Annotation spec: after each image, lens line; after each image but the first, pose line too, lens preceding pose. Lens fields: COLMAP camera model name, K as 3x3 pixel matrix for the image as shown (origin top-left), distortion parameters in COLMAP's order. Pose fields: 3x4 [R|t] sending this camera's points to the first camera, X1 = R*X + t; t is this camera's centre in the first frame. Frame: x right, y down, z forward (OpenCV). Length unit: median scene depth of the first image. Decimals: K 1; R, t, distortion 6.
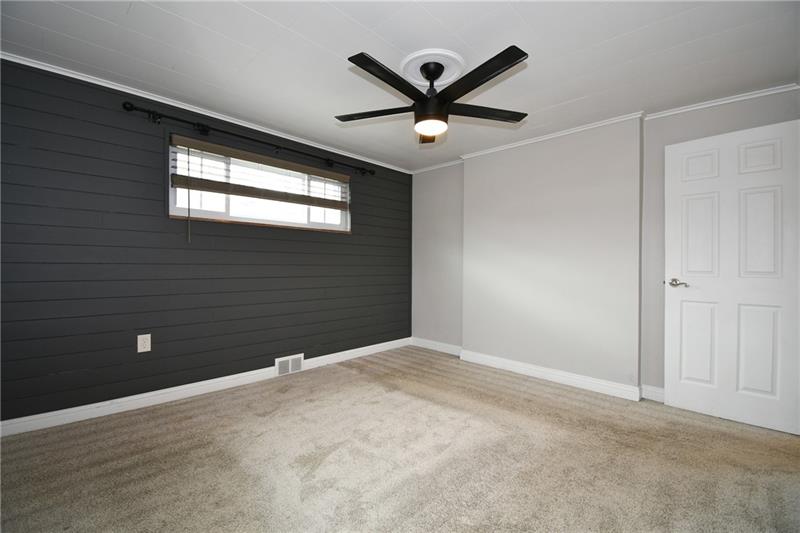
lens RADIAL K [[351.2, 0, 397.8], [0, 351.2, 263.6], [0, 0, 1]] dist [0.020848, -0.024578]
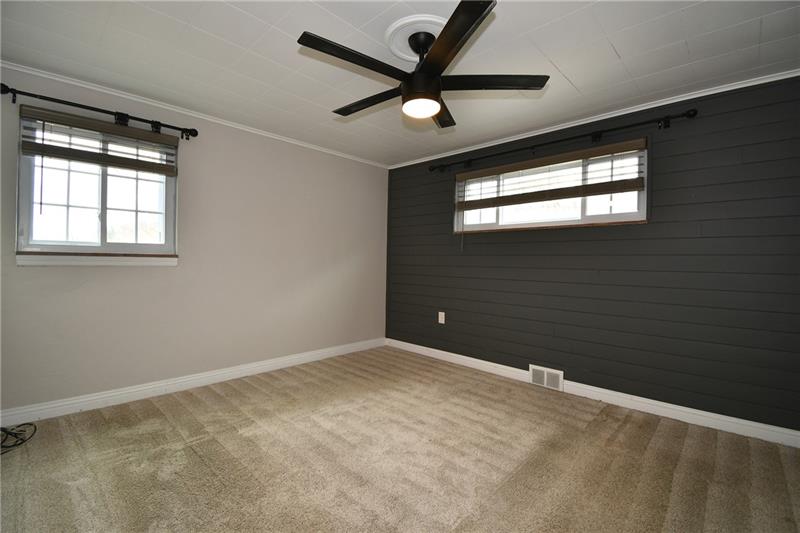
lens RADIAL K [[344.6, 0, 396.4], [0, 344.6, 264.1], [0, 0, 1]] dist [-0.029020, -0.000028]
pose [[-0.003351, -0.007449, -0.999967, 0.639231], [-0.016384, 0.999838, -0.007393, 0.006139], [0.999860, 0.016359, -0.003472, 0.665573]]
